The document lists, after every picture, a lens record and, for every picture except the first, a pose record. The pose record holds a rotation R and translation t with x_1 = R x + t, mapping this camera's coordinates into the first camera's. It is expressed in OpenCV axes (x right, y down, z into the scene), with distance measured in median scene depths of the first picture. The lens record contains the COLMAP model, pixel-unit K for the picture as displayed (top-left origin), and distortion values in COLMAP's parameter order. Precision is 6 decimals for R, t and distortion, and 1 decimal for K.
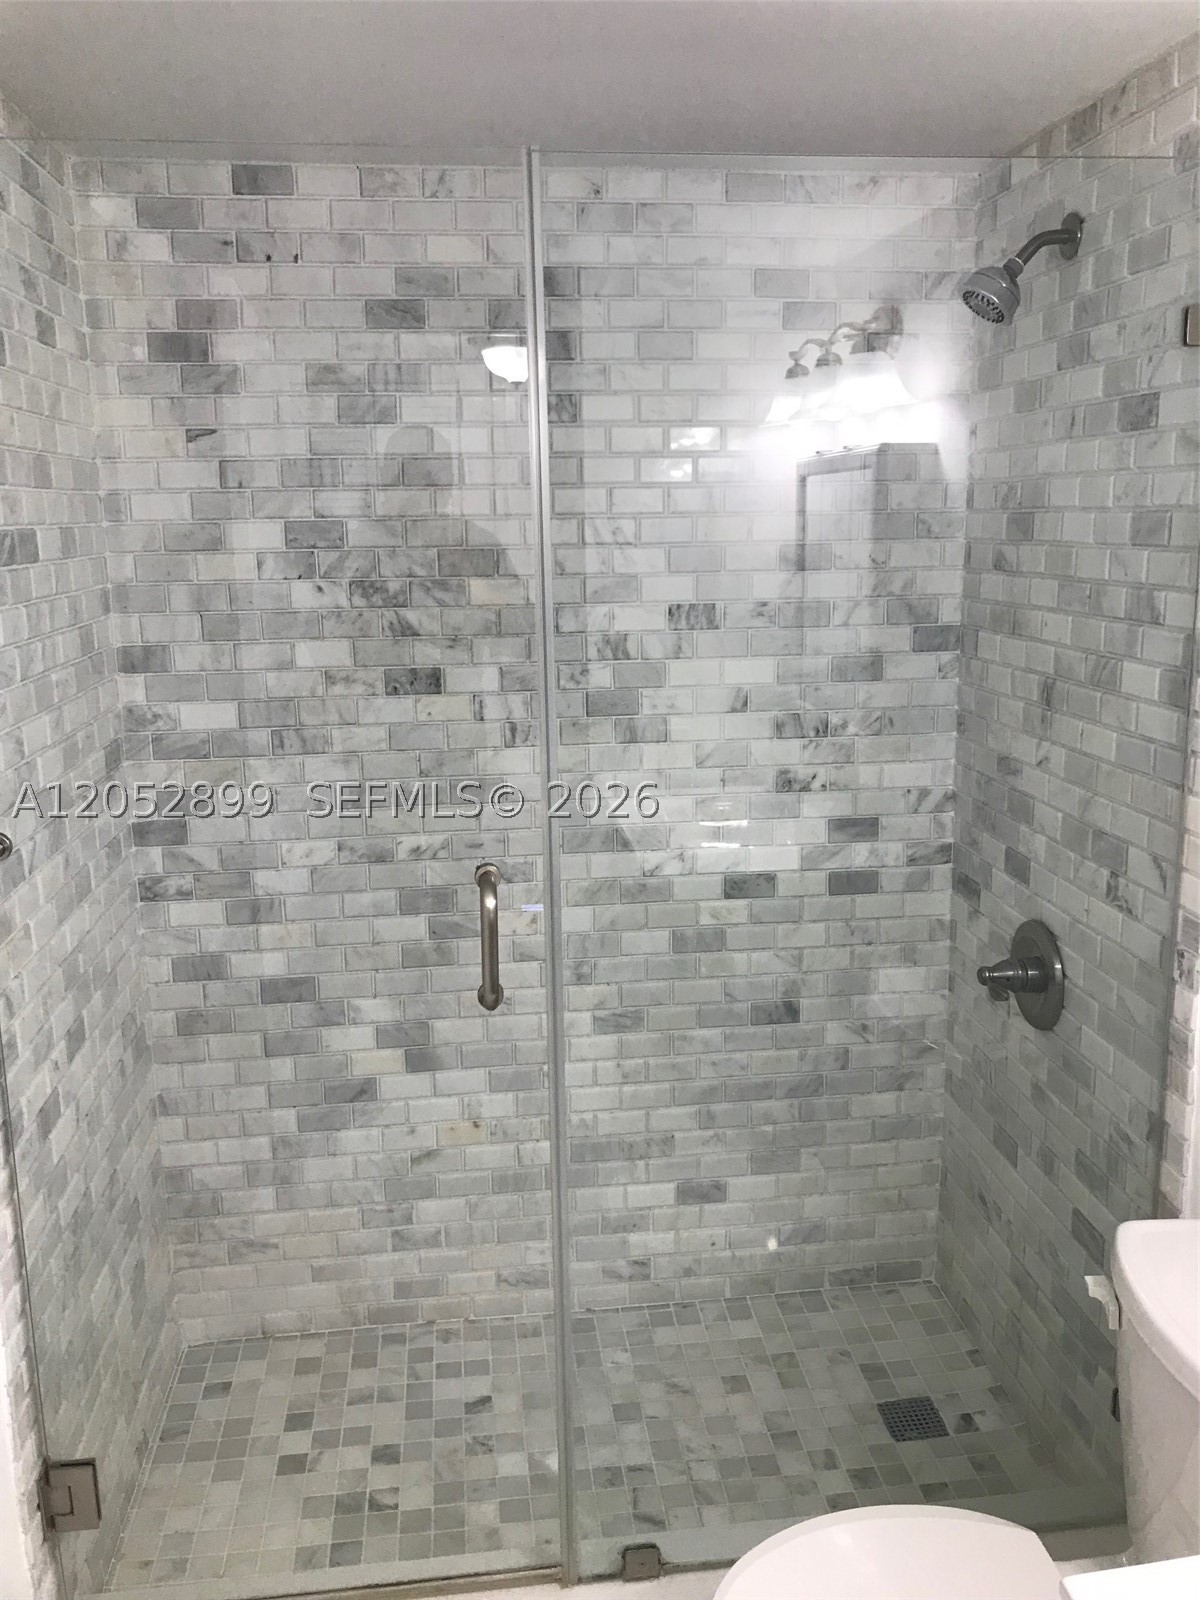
lens RADIAL K [[1324.2, 0, 600.0], [0, 1324.2, 800.0], [0, 0, 1]] dist [0.114459, -0.257749]
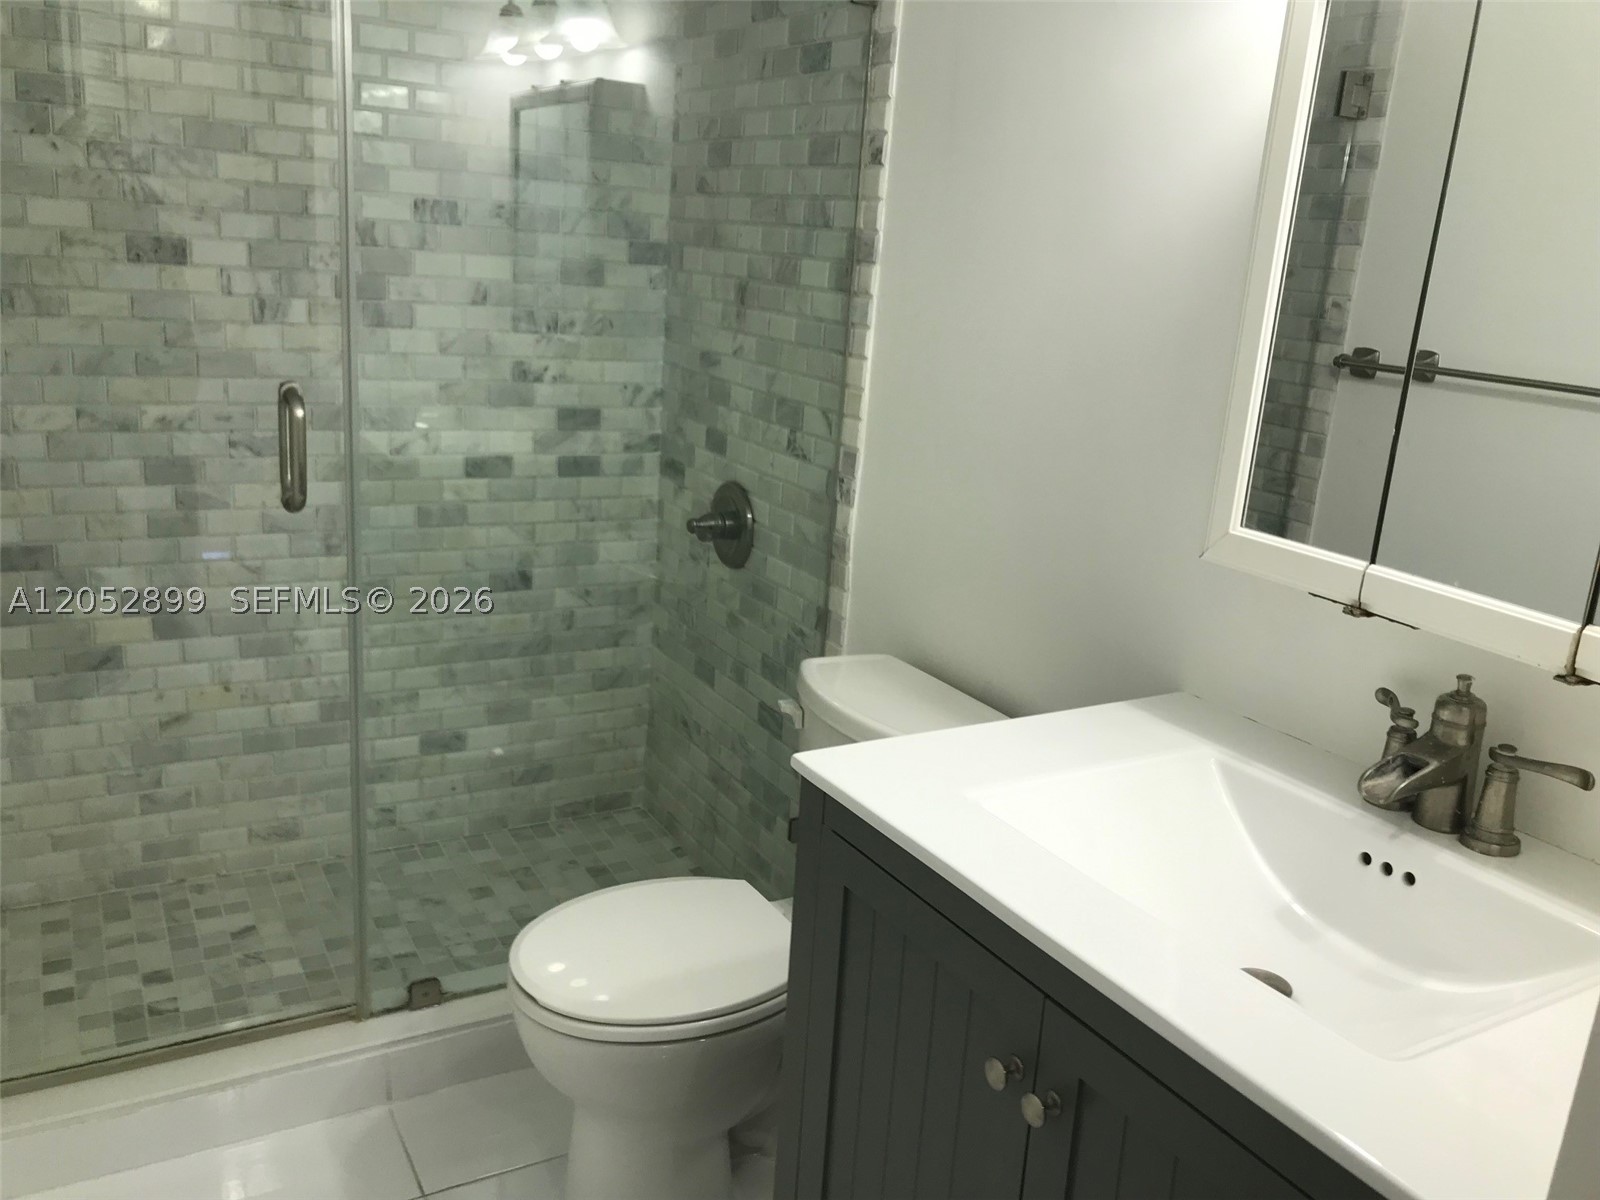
lens RADIAL K [[1300.1, 0, 796.2], [0, 1300.1, 586.0], [0, 0, 1]] dist [0.016004, -0.008260]
pose [[0.924163, -0.022565, 0.381332, -0.071551], [-0.007132, 0.997061, 0.076285, 0.084134], [-0.381932, -0.073220, 0.921285, -0.124687]]
